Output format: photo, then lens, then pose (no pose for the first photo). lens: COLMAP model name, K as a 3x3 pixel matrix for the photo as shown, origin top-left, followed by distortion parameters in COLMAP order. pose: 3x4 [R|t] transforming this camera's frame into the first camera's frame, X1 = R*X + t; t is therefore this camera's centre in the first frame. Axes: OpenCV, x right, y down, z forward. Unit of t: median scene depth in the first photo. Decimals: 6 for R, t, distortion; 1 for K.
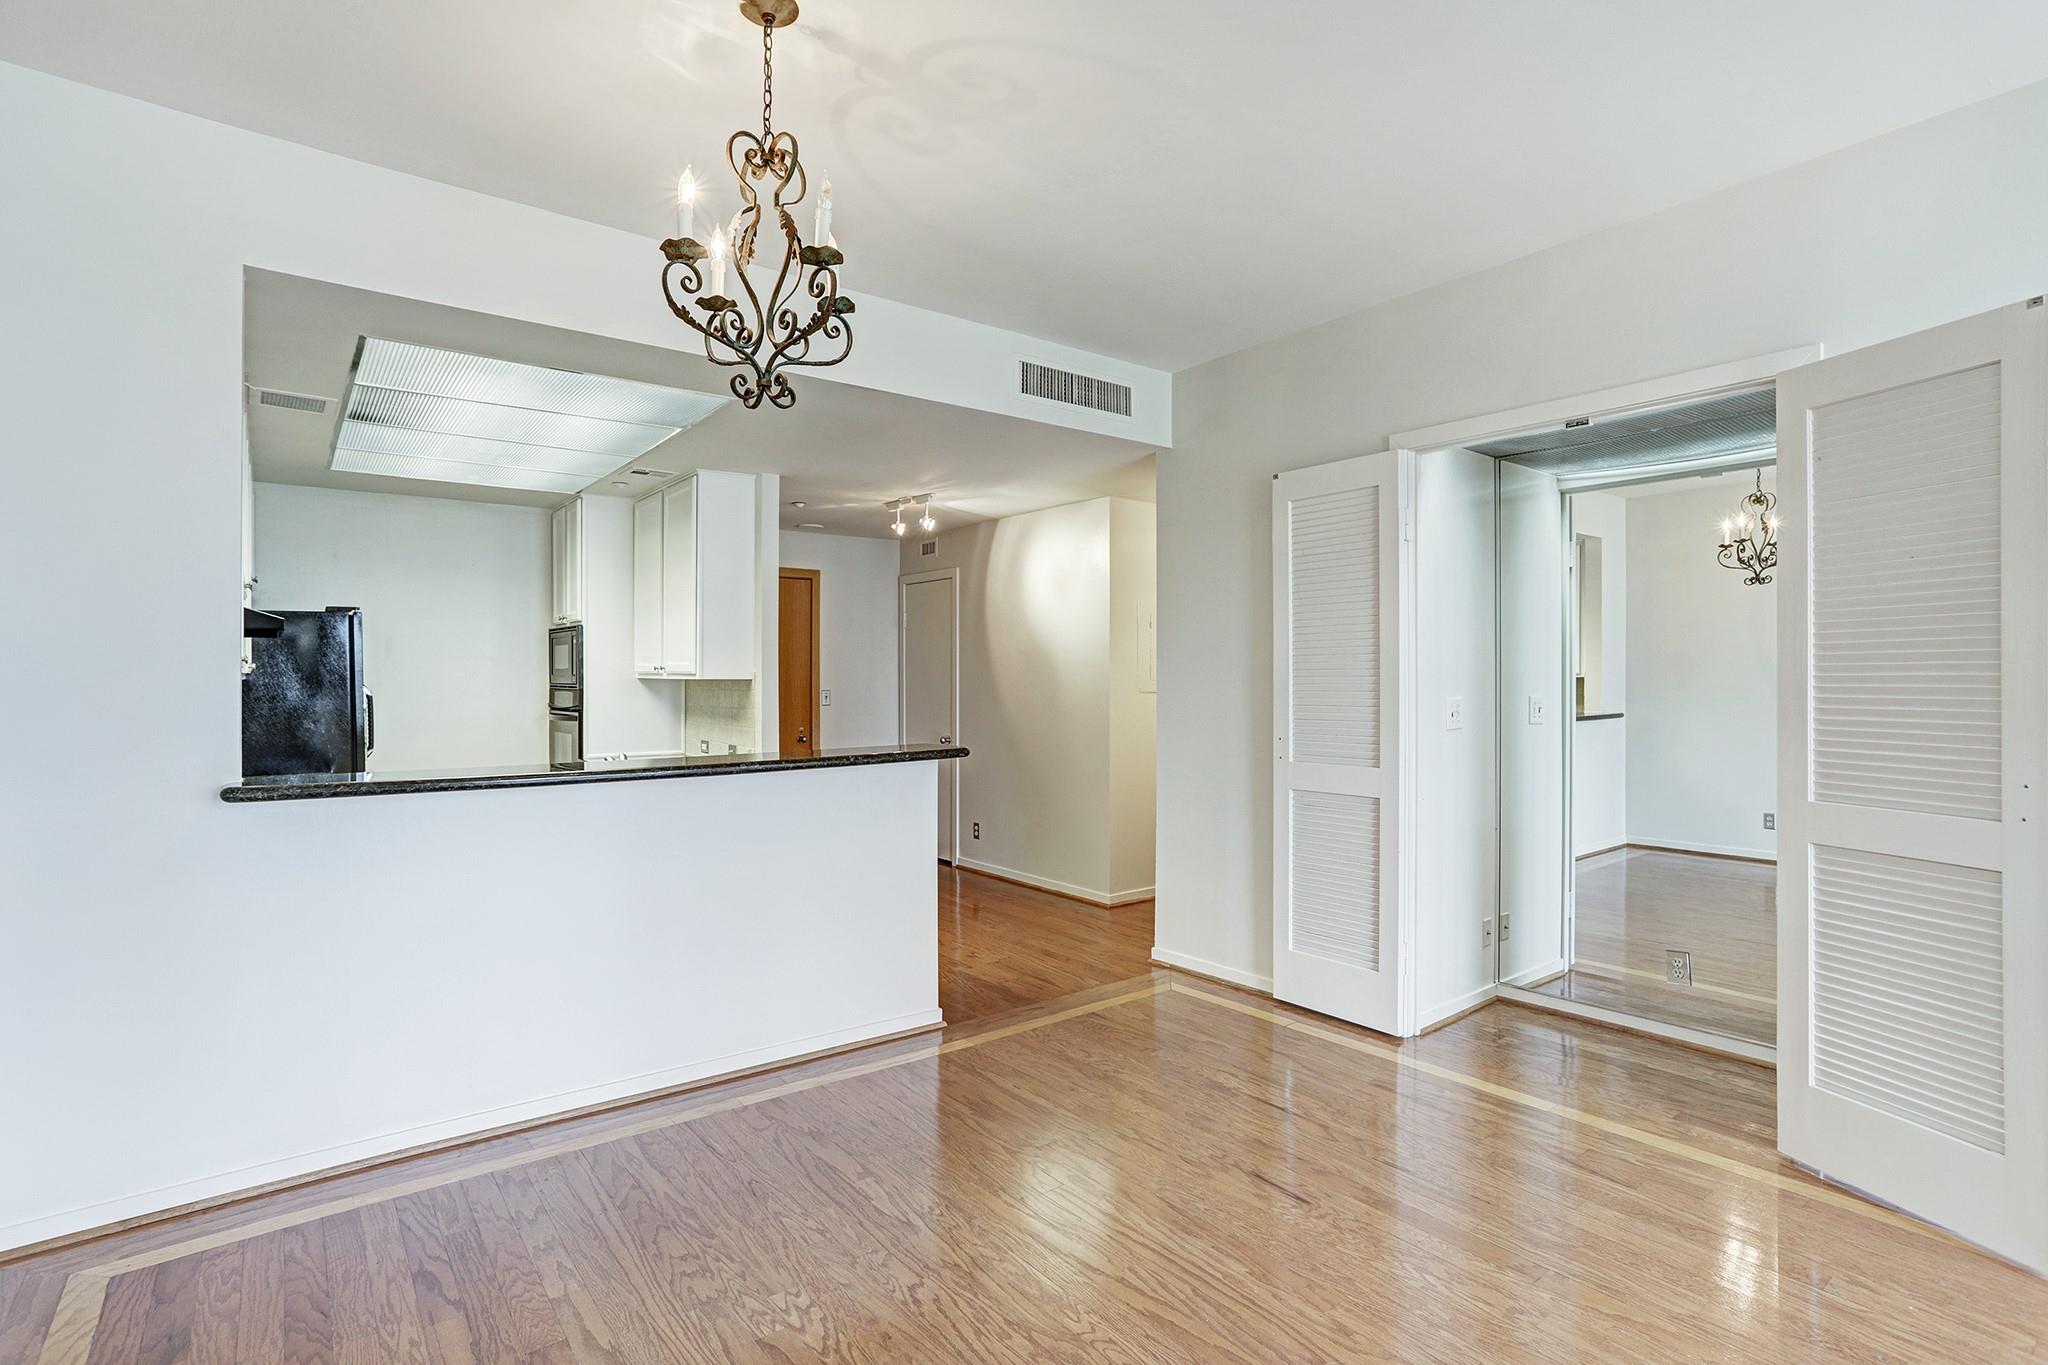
lens RADIAL K [[1011.3, 0, 1005.9], [0, 1011.3, 671.9], [0, 0, 1]] dist [-0.066137, 0.031329]
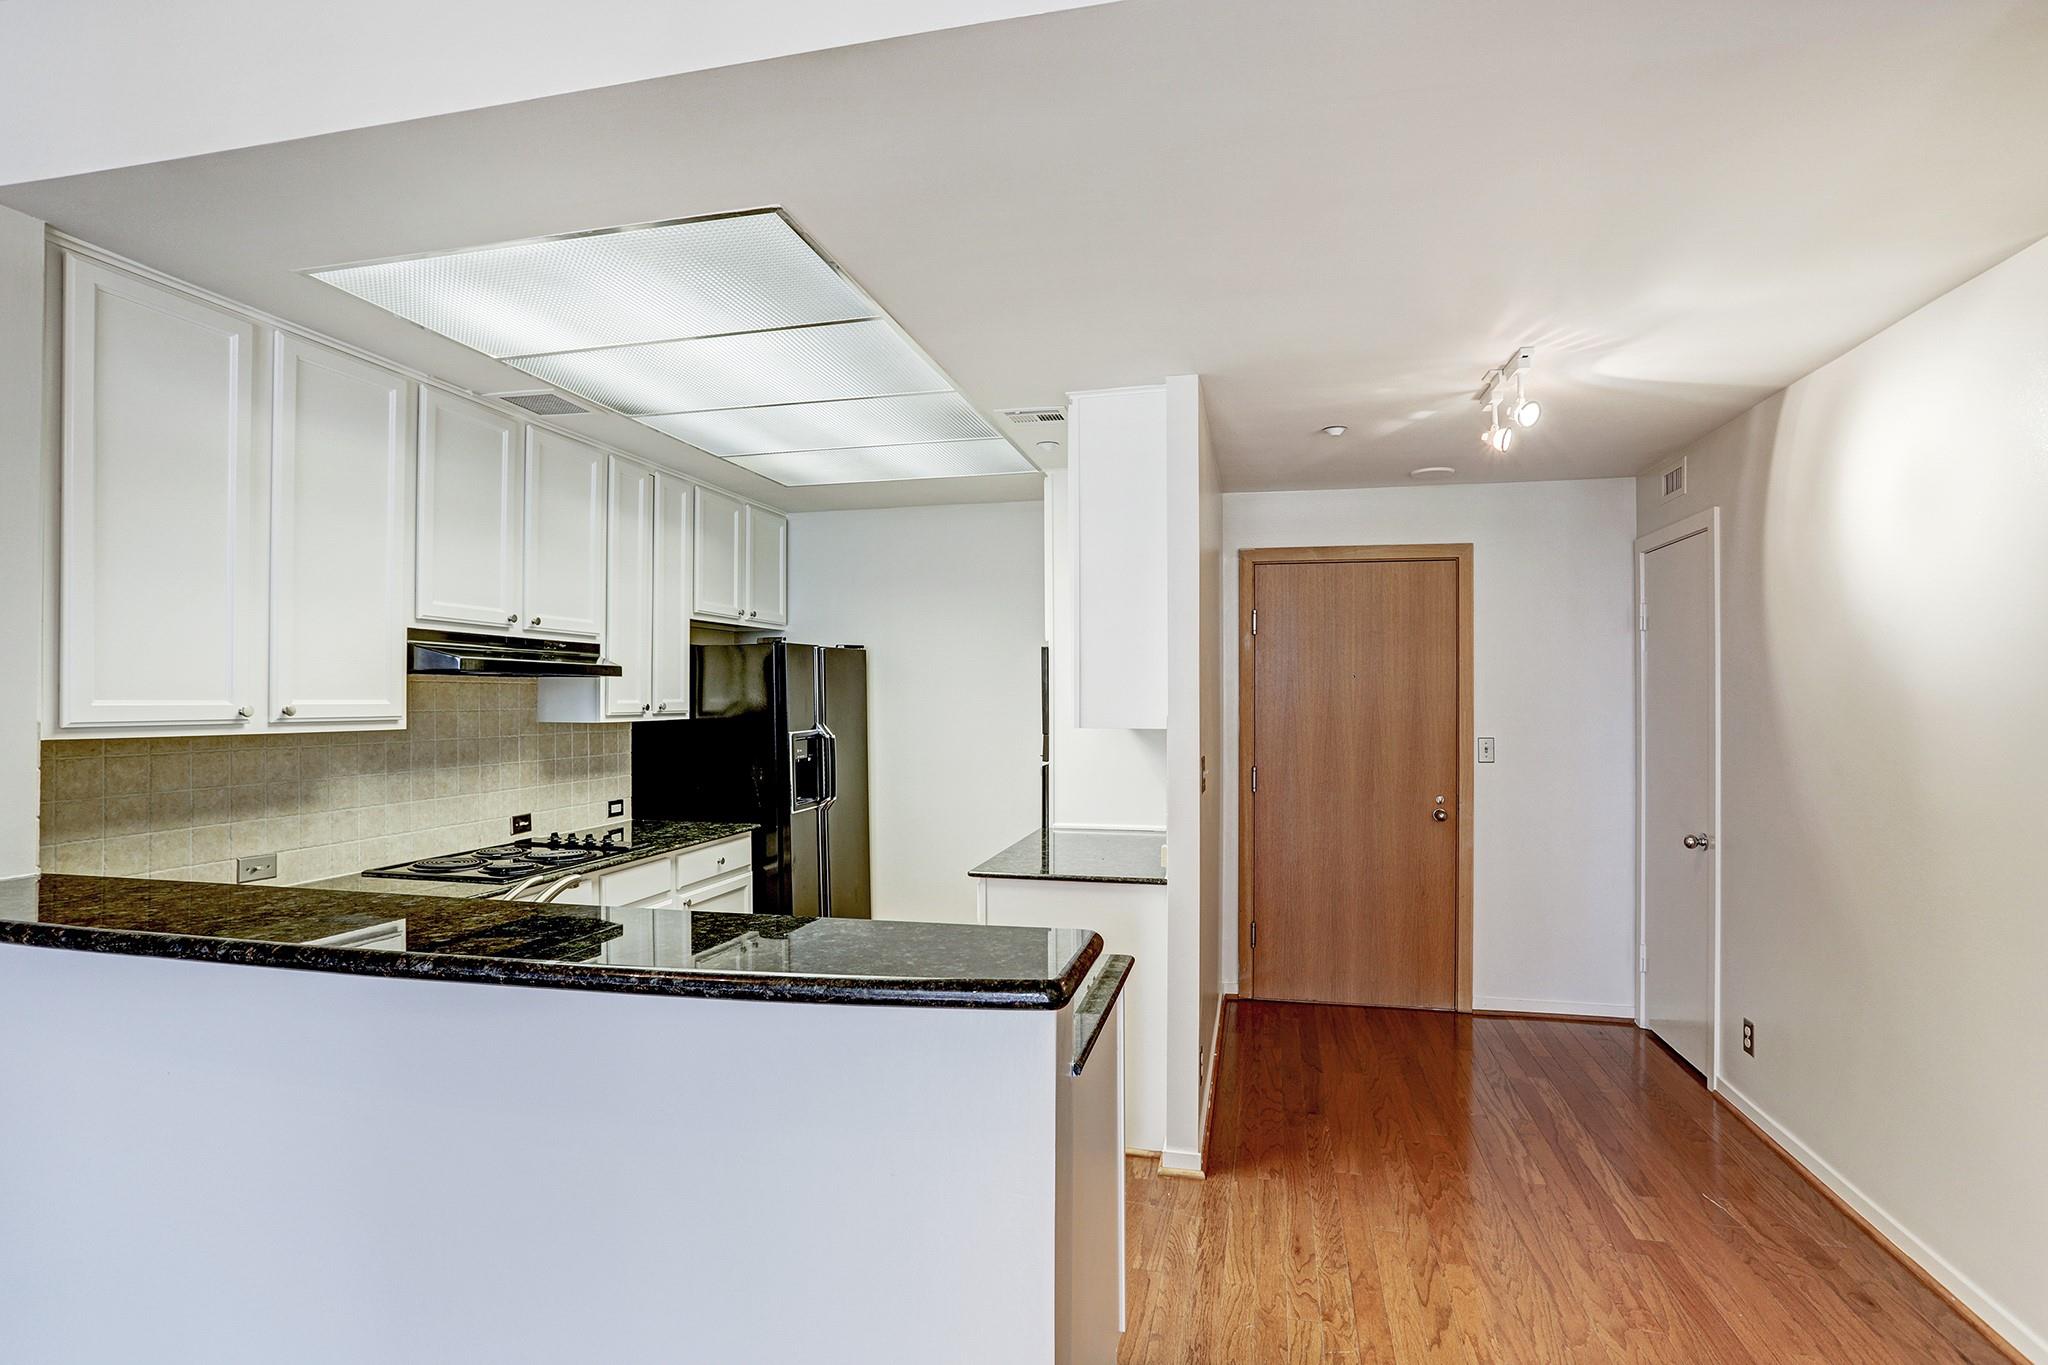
lens RADIAL K [[996.5, 0, 1026.9], [0, 996.5, 694.6], [0, 0, 1]] dist [-0.062559, 0.035545]
pose [[0.648209, -0.003217, -0.761456, 0.111926], [0.009674, 0.999945, 0.004011, -0.015544], [0.761401, -0.009966, 0.648204, 0.467029]]
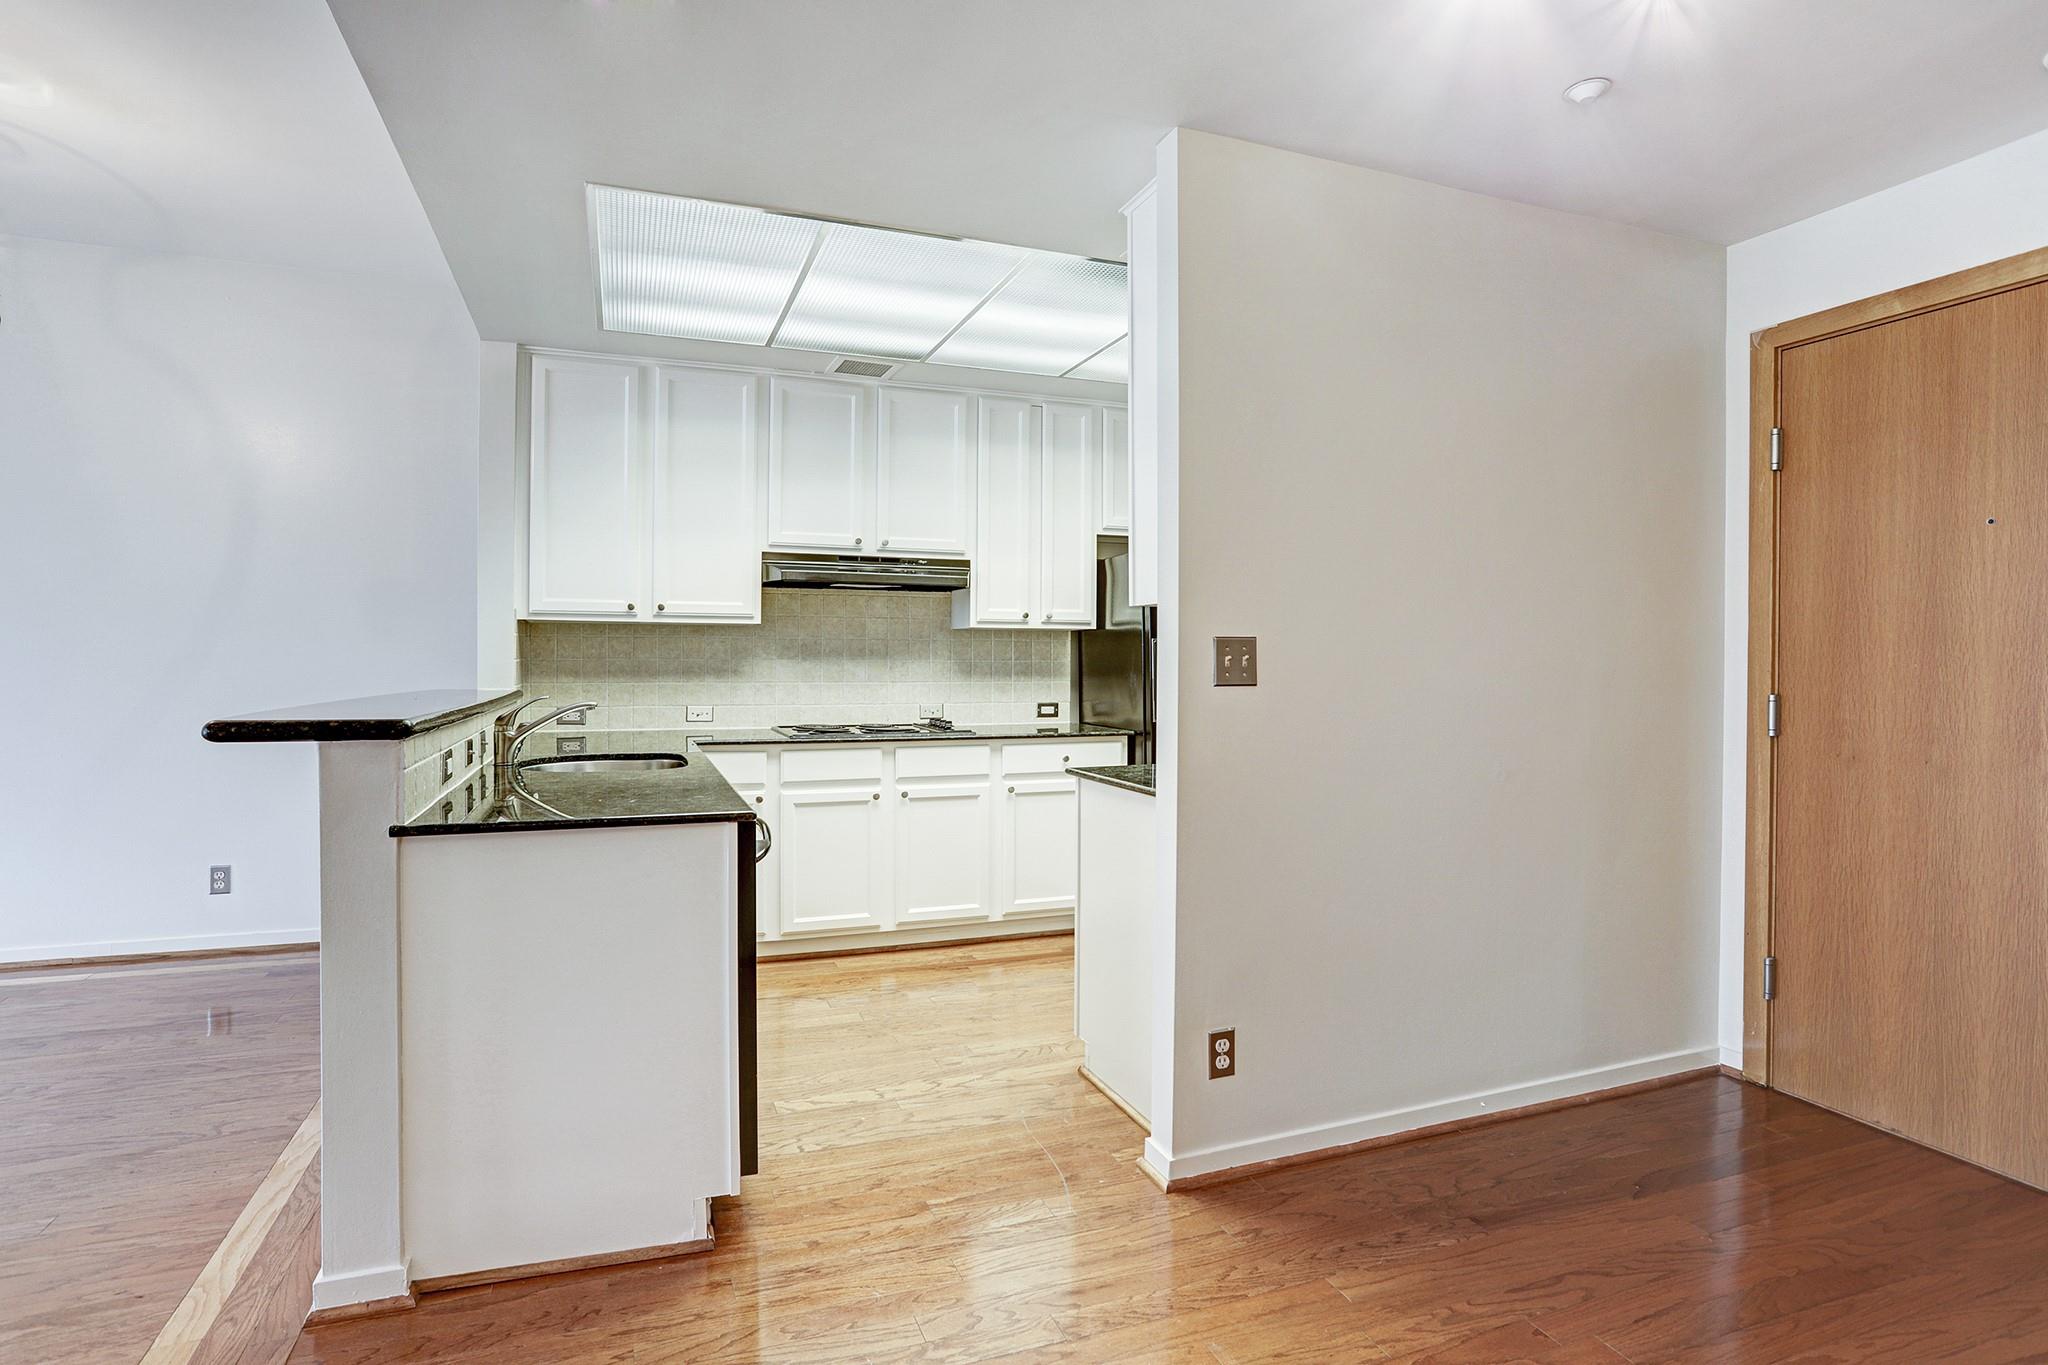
lens RADIAL K [[1011.3, 0, 1005.9], [0, 1011.3, 671.9], [0, 0, 1]] dist [-0.066137, 0.031329]
pose [[-0.277762, 0.010634, -0.960591, 0.167510], [0.008530, 0.999927, 0.008603, 0.026359], [0.960612, -0.005805, -0.277833, 0.874903]]
